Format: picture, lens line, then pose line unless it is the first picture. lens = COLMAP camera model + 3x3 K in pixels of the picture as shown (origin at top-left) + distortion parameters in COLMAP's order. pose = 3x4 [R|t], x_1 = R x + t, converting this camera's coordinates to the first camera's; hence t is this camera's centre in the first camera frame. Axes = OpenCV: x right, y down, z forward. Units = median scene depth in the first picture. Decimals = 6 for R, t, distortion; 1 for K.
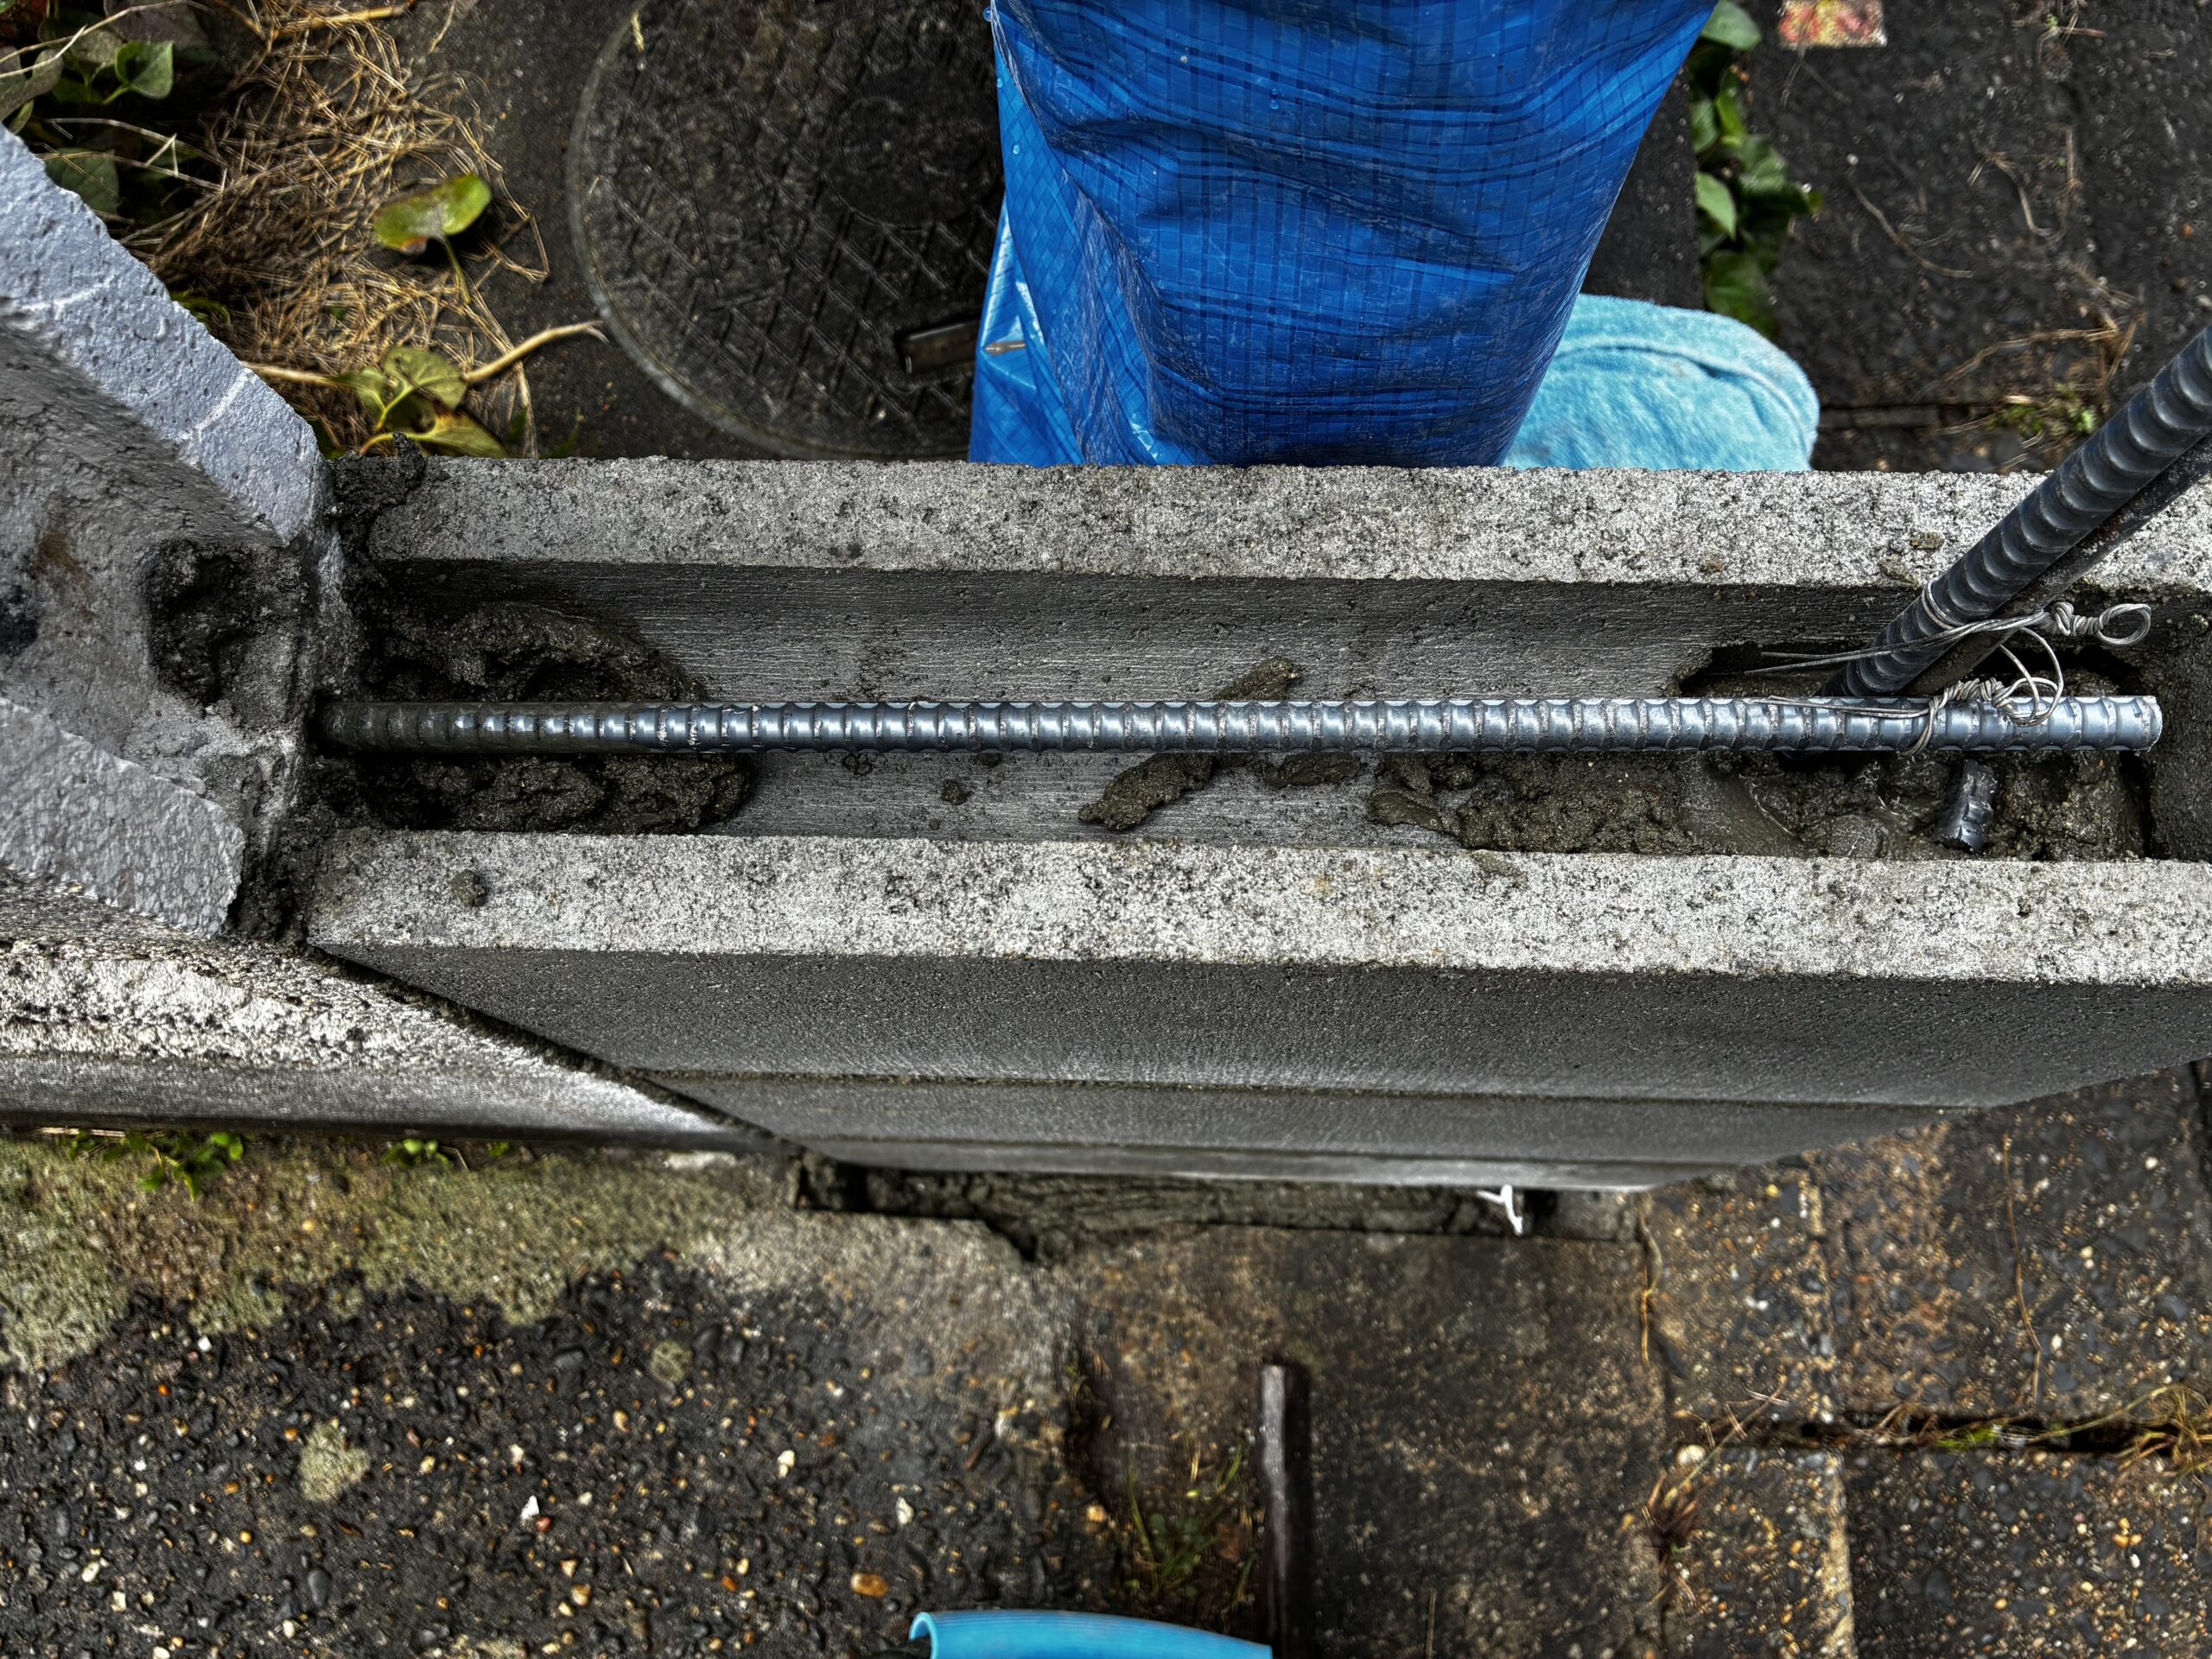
lens RADIAL K [[1655.2, 0, 1055.1], [0, 1655.2, 828.3], [0, 0, 1]] dist [-0.017182, 0.067739]
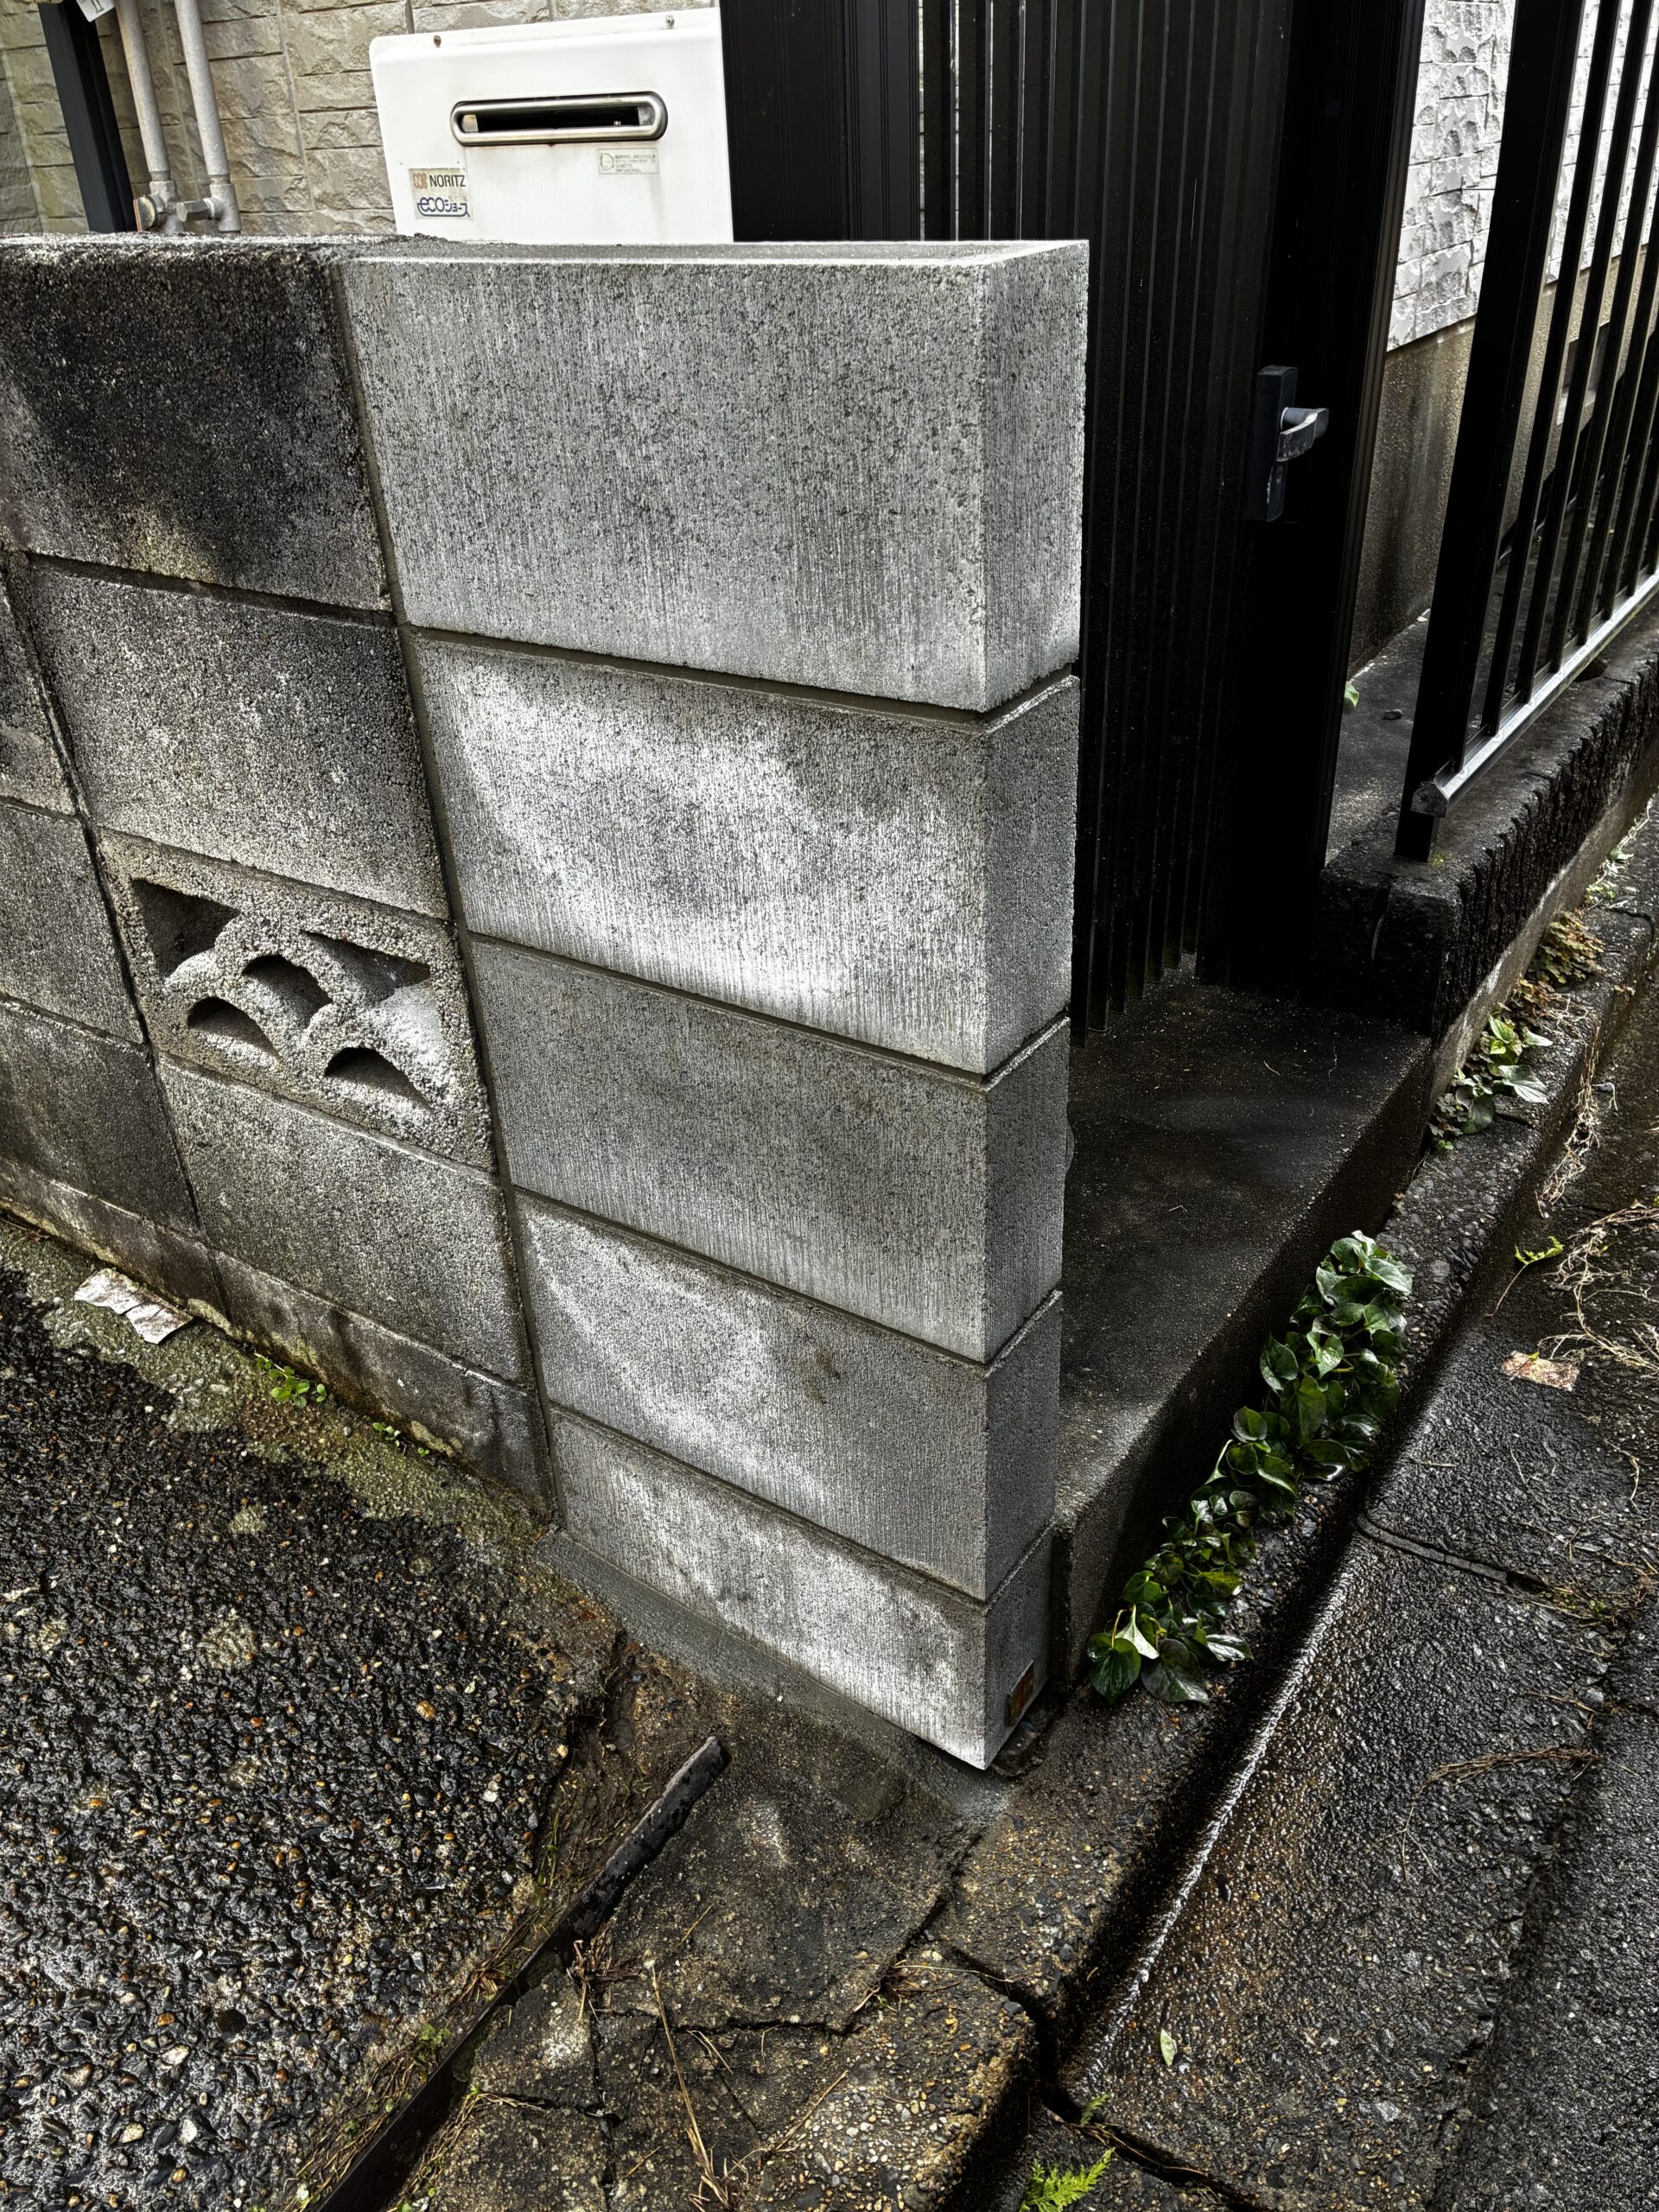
lens RADIAL K [[1678.3, 0, 819.7], [0, 1678.3, 1118.7], [0, 0, 1]] dist [0.057584, -0.090796]
pose [[0.847065, 0.287607, -0.446950, 0.732664], [-0.511289, 0.670594, -0.537482, 0.715416], [0.145138, 0.683803, 0.715087, -0.468438]]
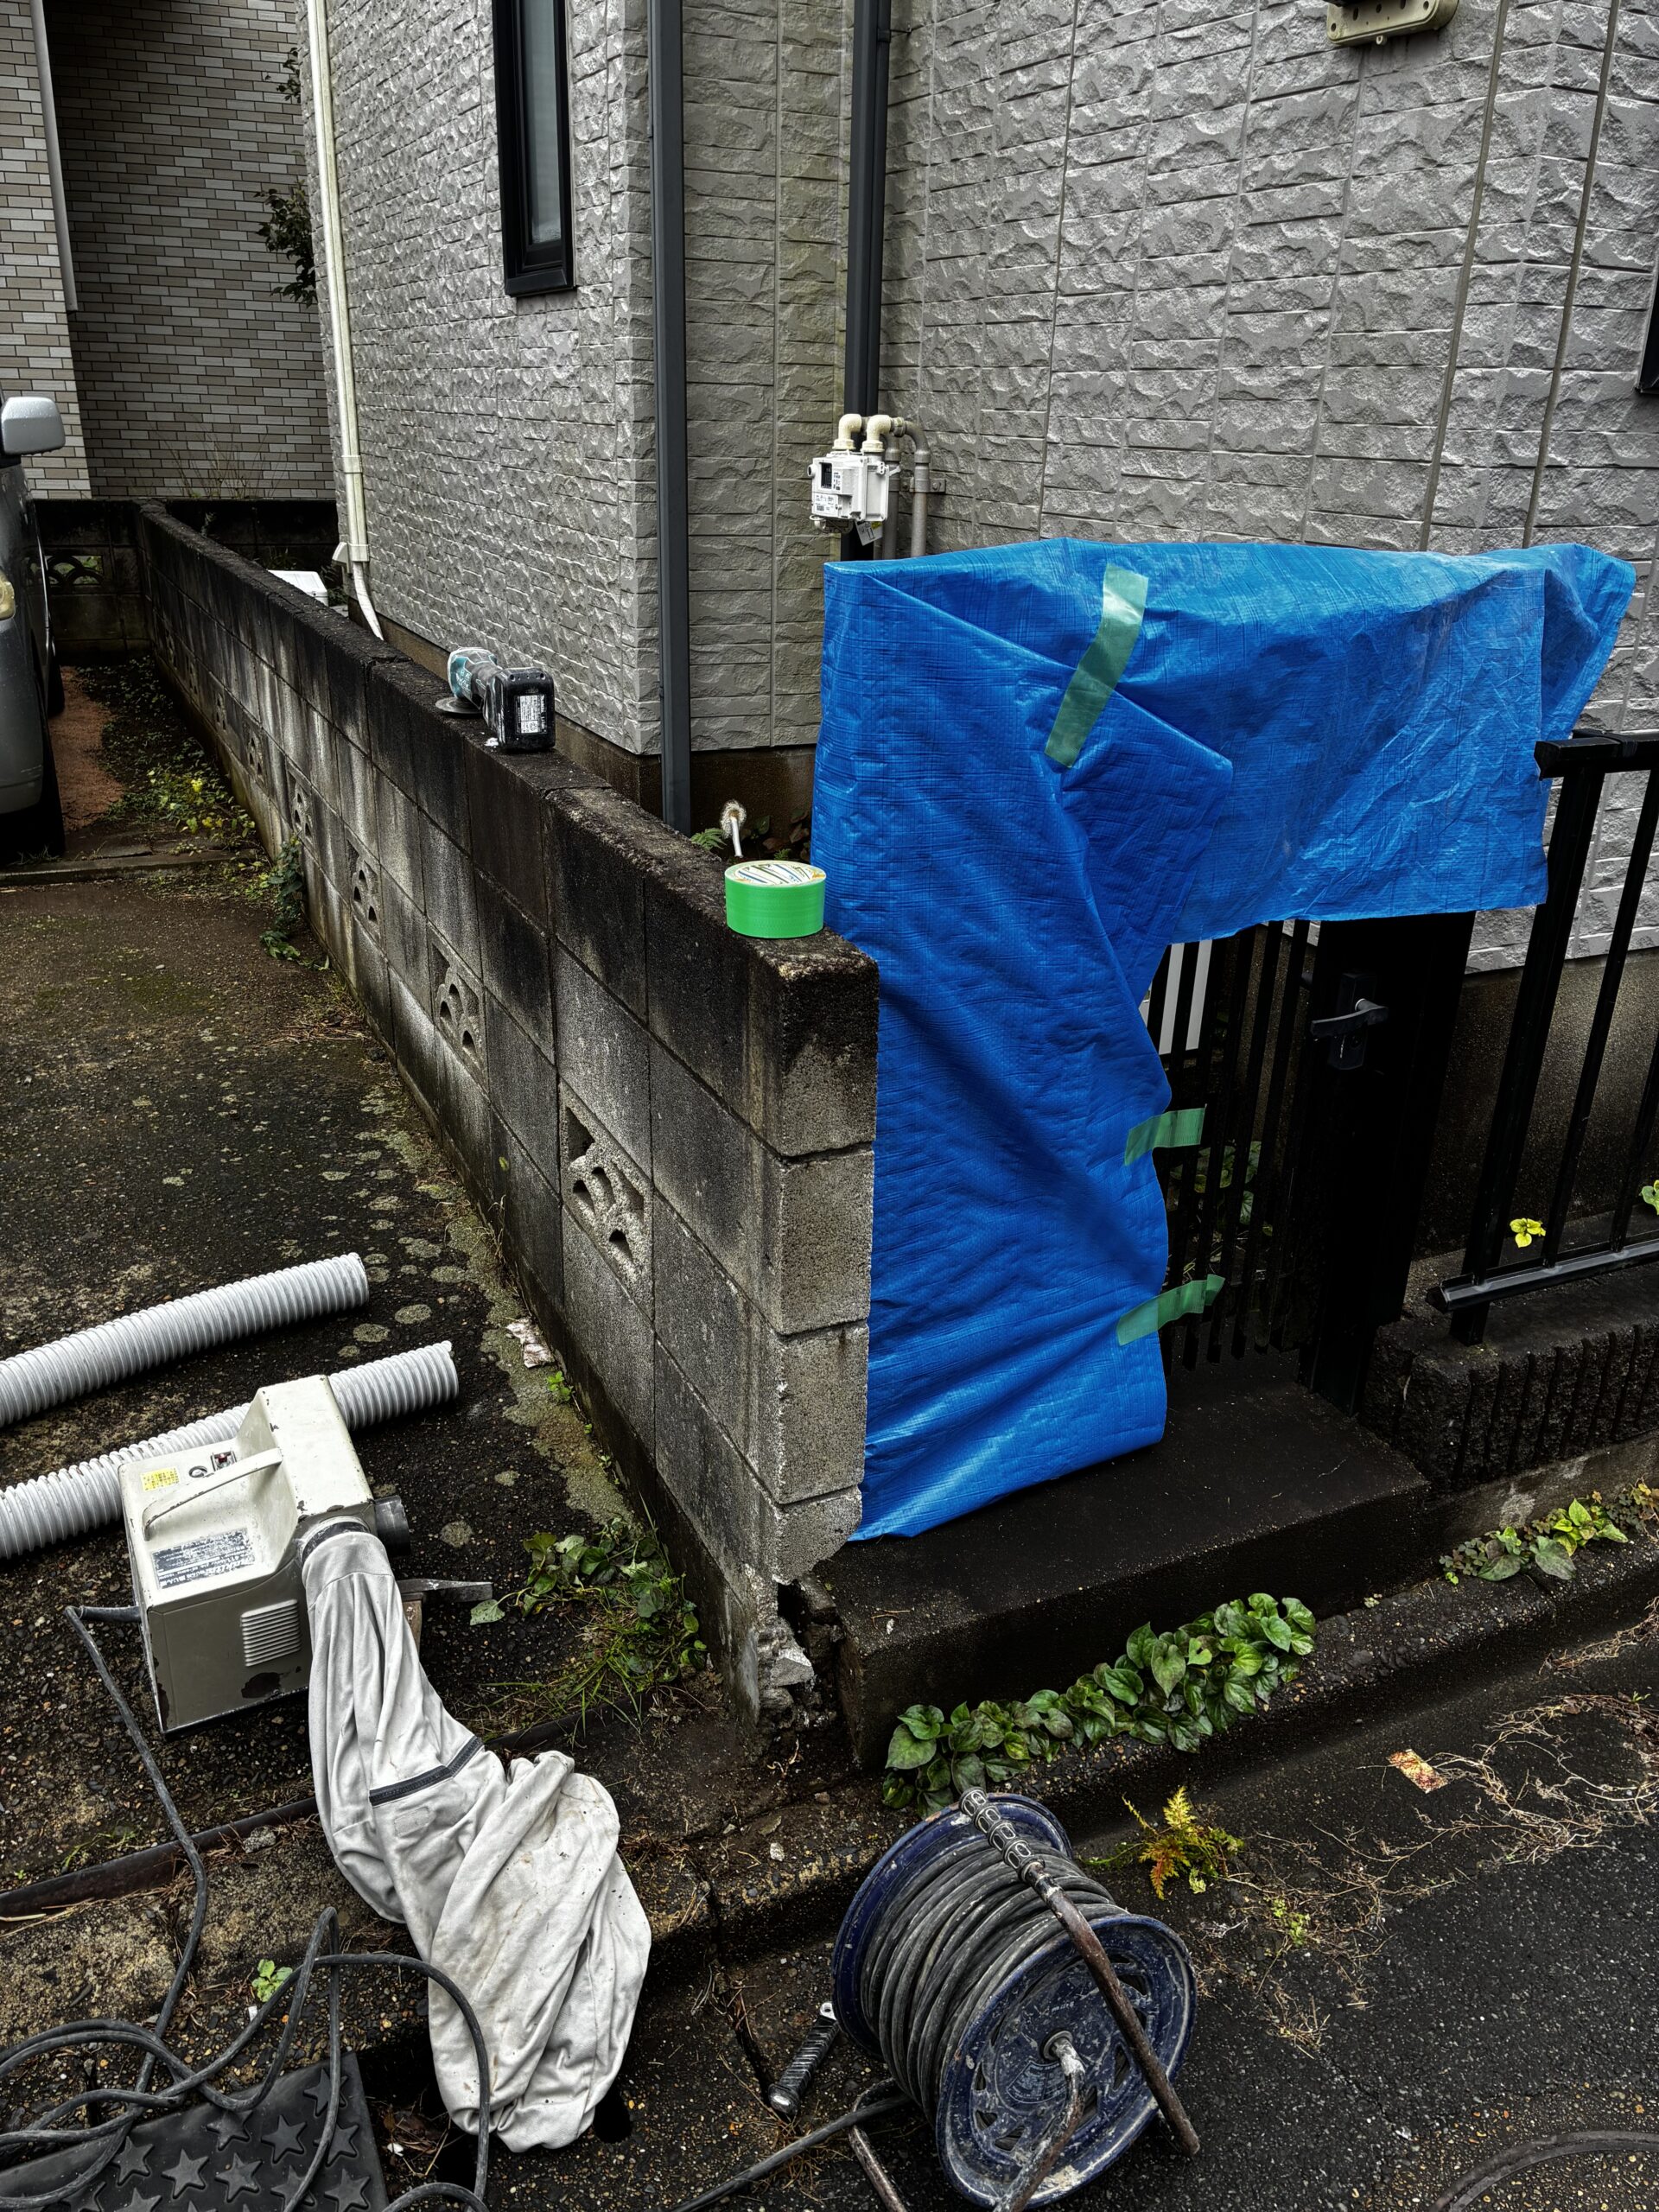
lens RADIAL K [[1691.3, 0, 838.8], [0, 1691.3, 1079.6], [0, 0, 1]] dist [0.070745, -0.100908]
pose [[0.454321, 0.390081, -0.800893, 1.947229], [-0.870228, 0.386601, -0.305355, 0.494000], [0.190513, 0.835689, 0.515100, -1.030636]]
